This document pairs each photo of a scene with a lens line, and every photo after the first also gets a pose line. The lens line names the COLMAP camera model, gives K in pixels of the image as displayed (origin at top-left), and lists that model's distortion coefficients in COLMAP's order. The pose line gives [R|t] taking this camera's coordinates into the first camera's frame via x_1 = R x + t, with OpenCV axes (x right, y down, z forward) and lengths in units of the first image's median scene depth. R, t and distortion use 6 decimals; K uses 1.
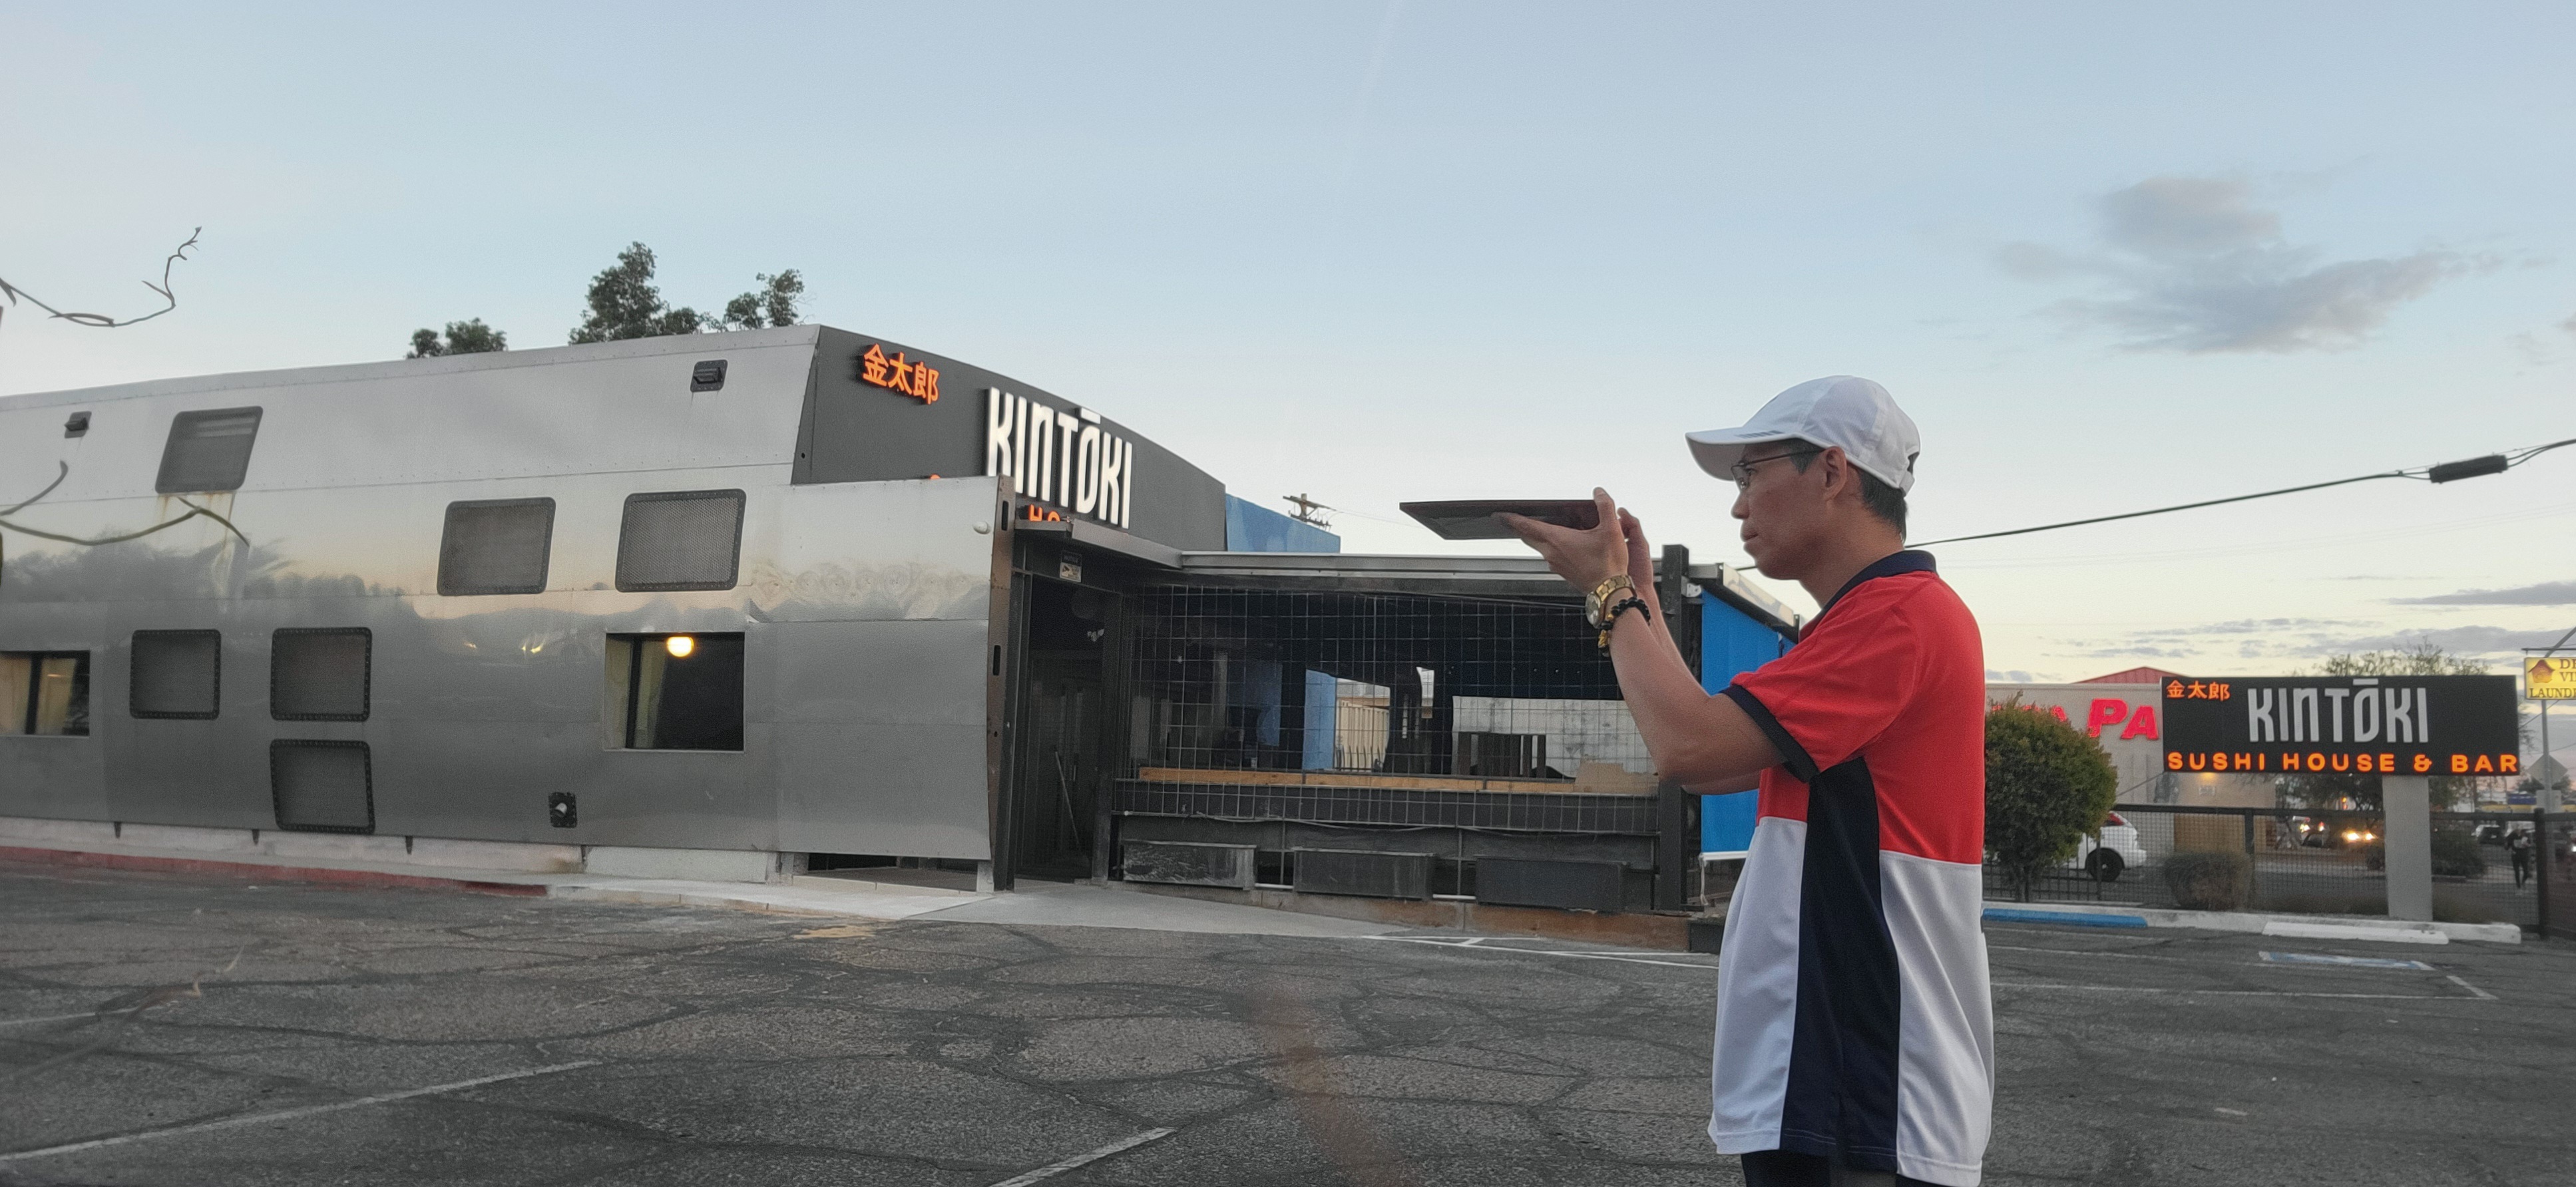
lens RADIAL K [[1934.0, 0, 1288.3], [0, 1934.0, 587.6], [0, 0, 1]] dist [0.011901, -0.006764]
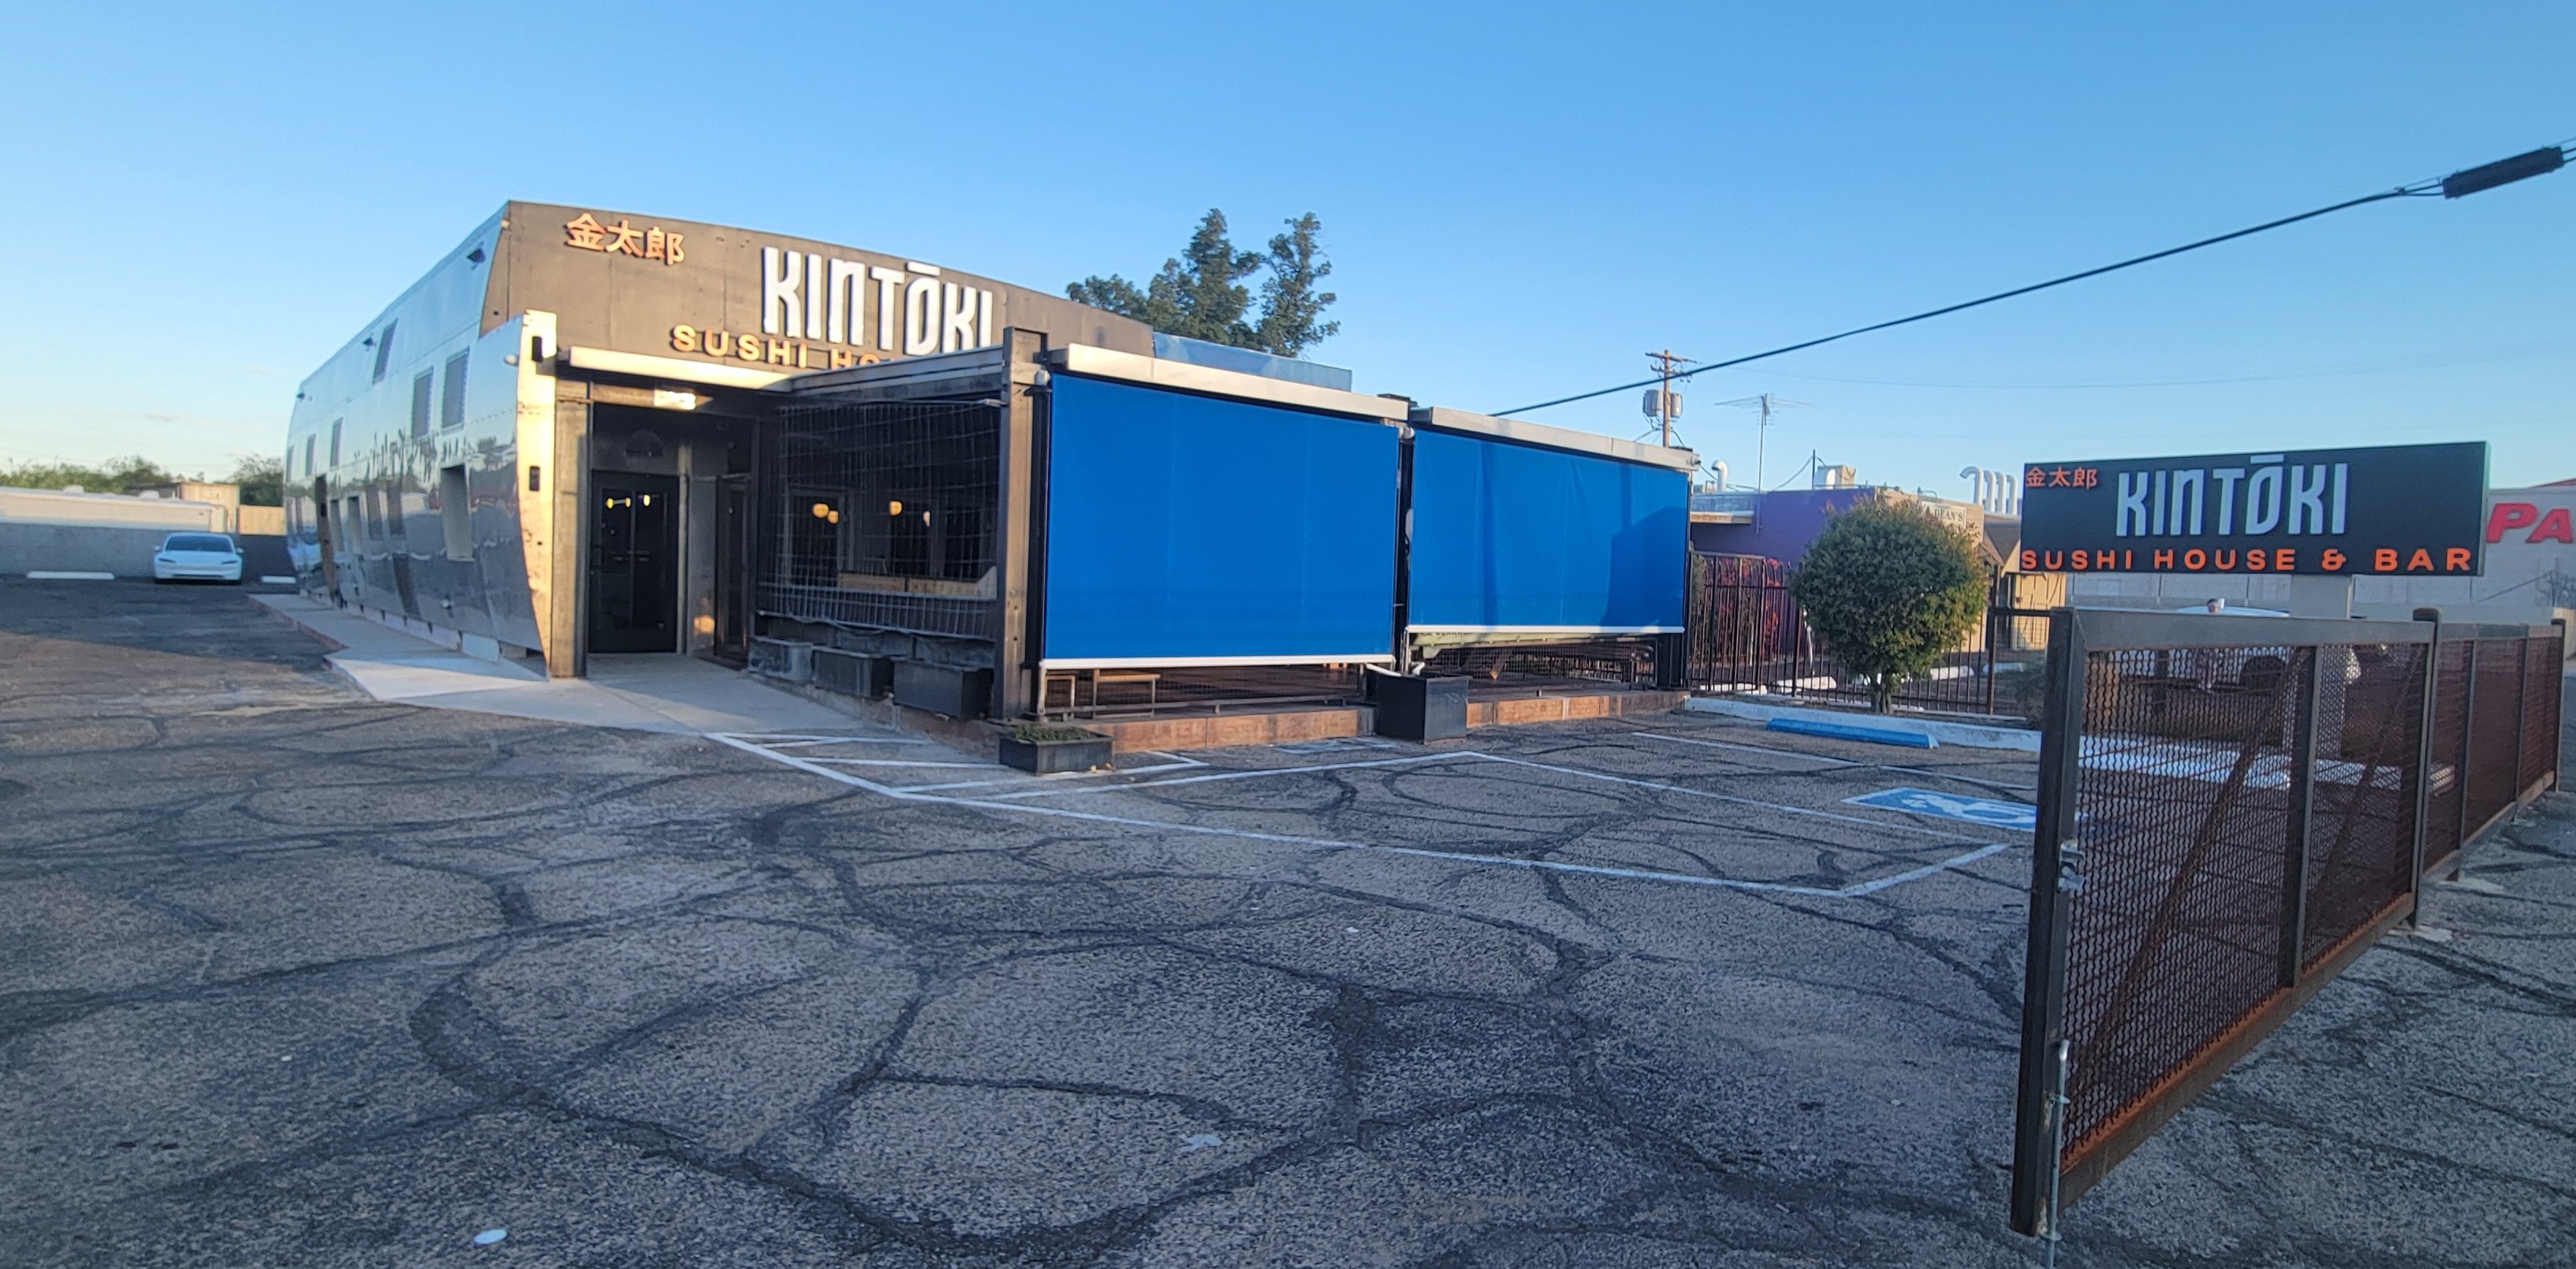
lens RADIAL K [[1332.0, 0, 1286.7], [0, 1332.0, 643.8], [0, 0, 1]] dist [-0.003519, 0.000951]
pose [[0.913301, 0.017753, -0.406899, 0.409413], [0.040979, 0.989975, 0.135171, 0.033318], [0.405219, -0.140126, 0.903417, 0.328528]]
